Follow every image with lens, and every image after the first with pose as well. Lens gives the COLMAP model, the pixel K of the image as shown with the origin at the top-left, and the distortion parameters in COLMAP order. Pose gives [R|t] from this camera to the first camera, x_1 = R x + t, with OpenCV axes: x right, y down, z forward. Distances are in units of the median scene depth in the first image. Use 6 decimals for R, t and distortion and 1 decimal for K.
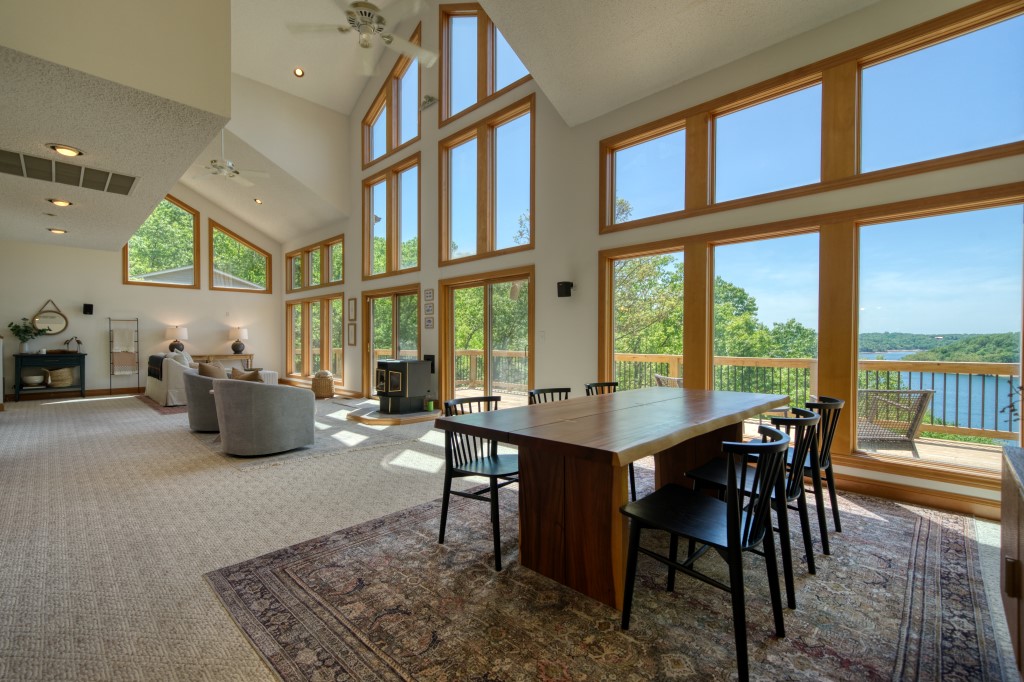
lens RADIAL K [[454.2, 0, 510.6], [0, 454.2, 343.7], [0, 0, 1]] dist [-0.000820, 0.000205]
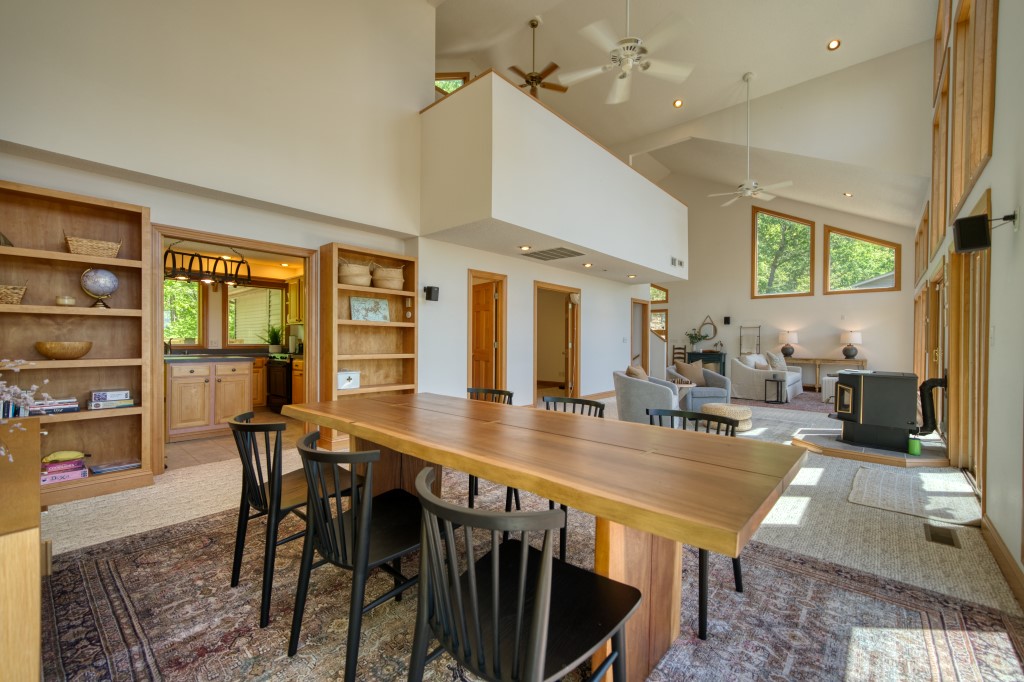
lens RADIAL K [[454.2, 0, 533.3], [0, 454.2, 341.8], [0, 0, 1]] dist [-0.000820, 0.000205]
pose [[0.030584, 0.000097, -0.999532, 0.975974], [-0.016697, 0.999861, -0.000414, -0.006183], [0.999393, 0.016702, 0.030582, 0.931377]]
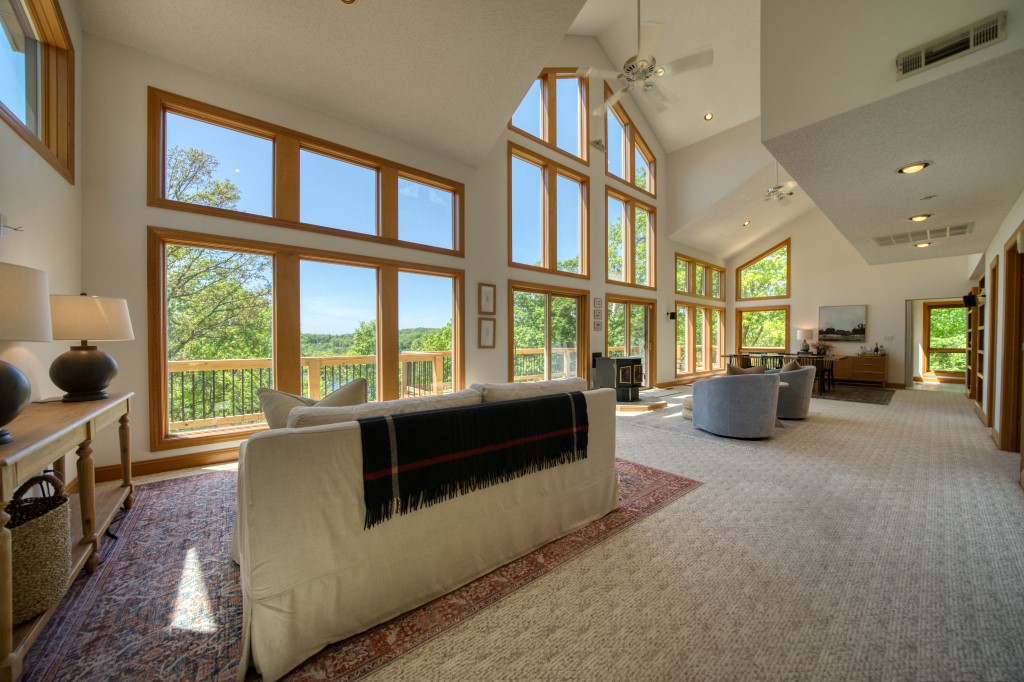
lens RADIAL K [[352.3, 0, 508.6], [0, 352.3, 344.4], [0, 0, 1]] dist [-0.015264, -0.000258]
pose [[0.100576, -0.017300, 0.994779, -0.244888], [0.014190, 0.999772, 0.015953, -0.003344], [-0.994828, 0.012512, 0.100798, 0.246001]]
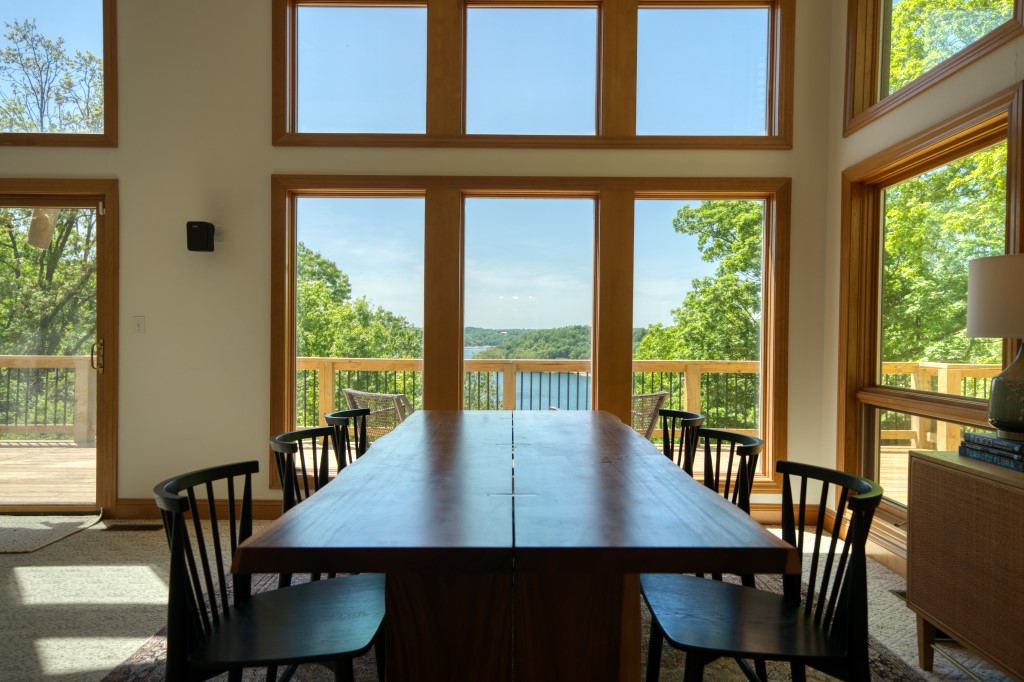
lens RADIAL K [[682.0, 0, 516.2], [0, 682.0, 341.2], [0, 0, 1]] dist [0.043843, 0.000222]
pose [[0.714294, -0.001976, 0.699843, -0.135866], [0.000067, 0.999996, 0.002756, -0.001249], [-0.699846, -0.001921, 0.714291, 0.136472]]
